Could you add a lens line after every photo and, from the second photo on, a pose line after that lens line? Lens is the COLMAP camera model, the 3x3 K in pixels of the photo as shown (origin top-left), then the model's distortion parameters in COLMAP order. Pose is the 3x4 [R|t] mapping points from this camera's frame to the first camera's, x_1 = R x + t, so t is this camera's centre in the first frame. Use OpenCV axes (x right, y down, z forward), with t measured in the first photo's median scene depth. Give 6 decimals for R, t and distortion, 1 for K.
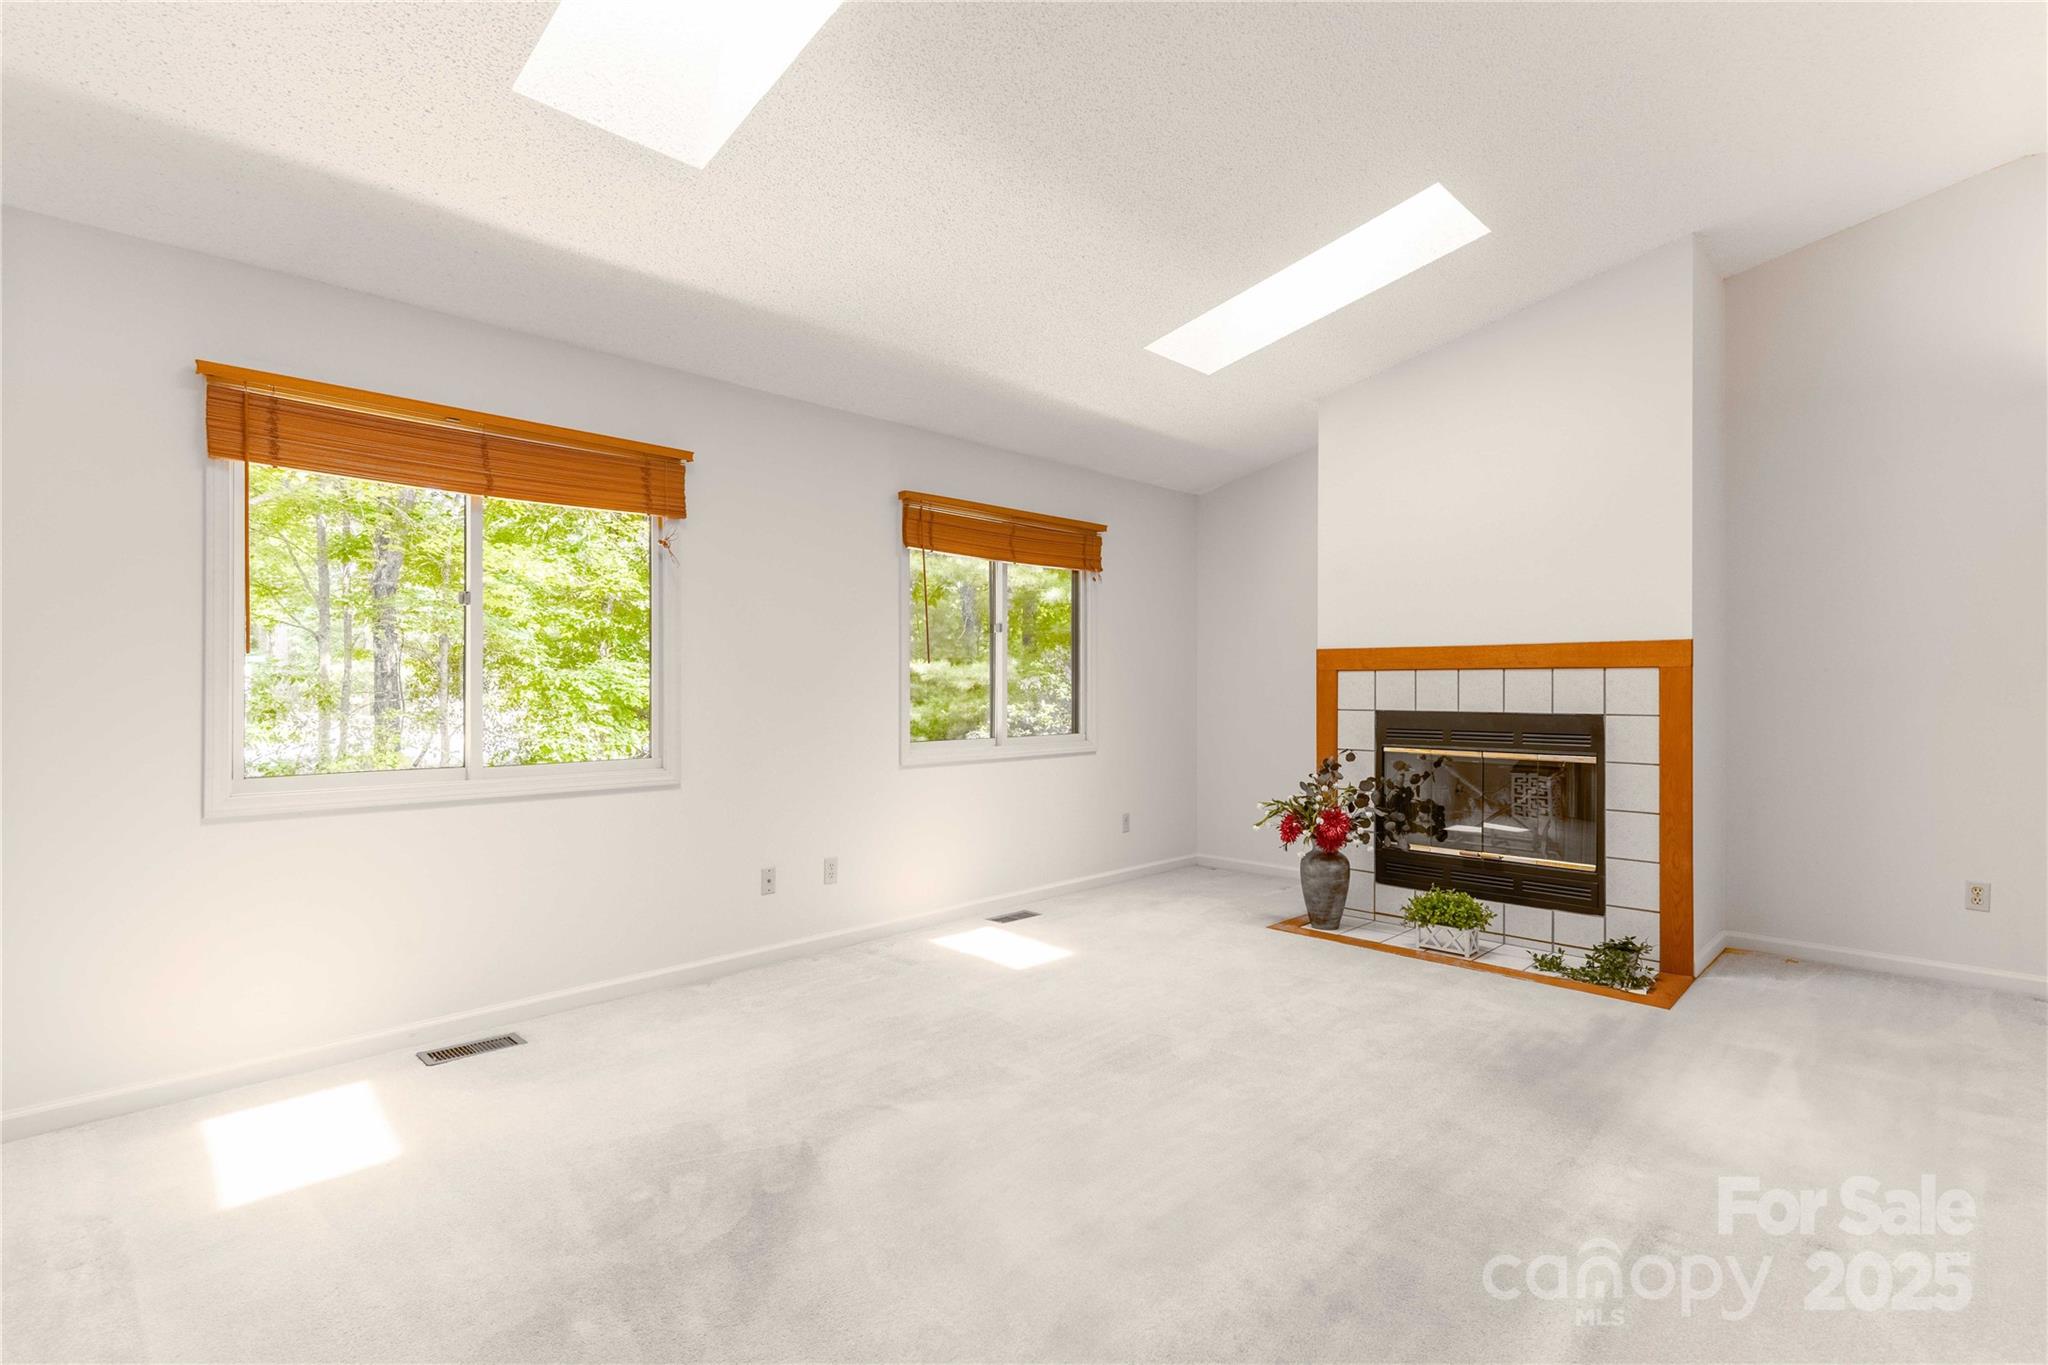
lens RADIAL K [[1007.1, 0, 1015.1], [0, 1007.1, 683.5], [0, 0, 1]] dist [-0.019854, 0.000664]
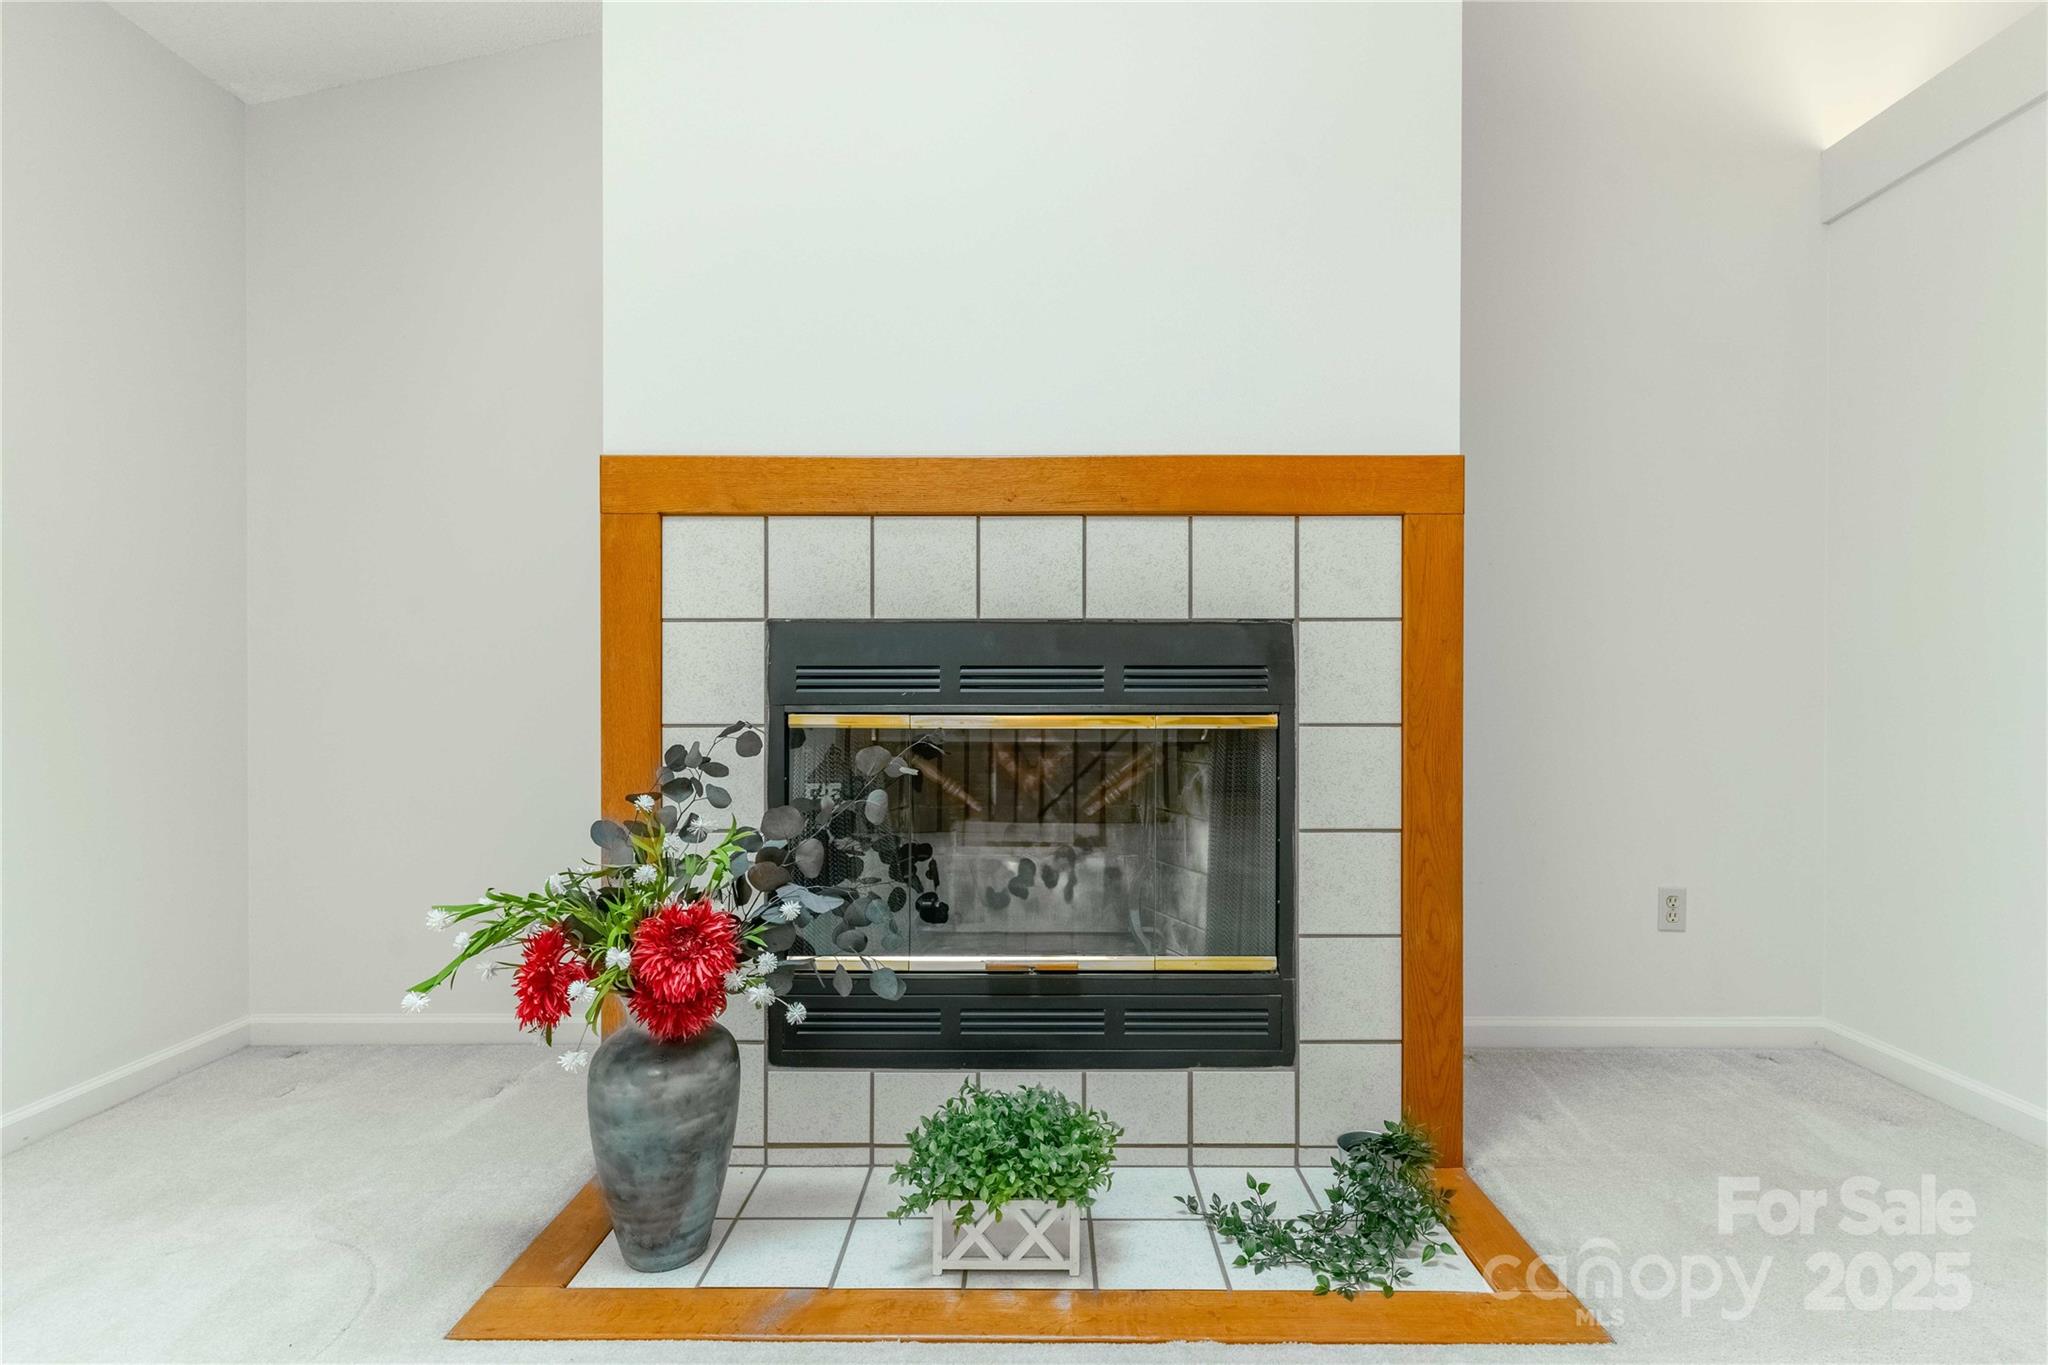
lens RADIAL K [[1054.0, 0, 1020.8], [0, 1054.0, 676.0], [0, 0, 1]] dist [0.016007, -0.002188]
pose [[0.720664, -0.005321, 0.693264, 0.167515], [0.001396, 0.999980, 0.006225, 0.052088], [-0.693283, -0.003518, 0.720657, 0.725232]]
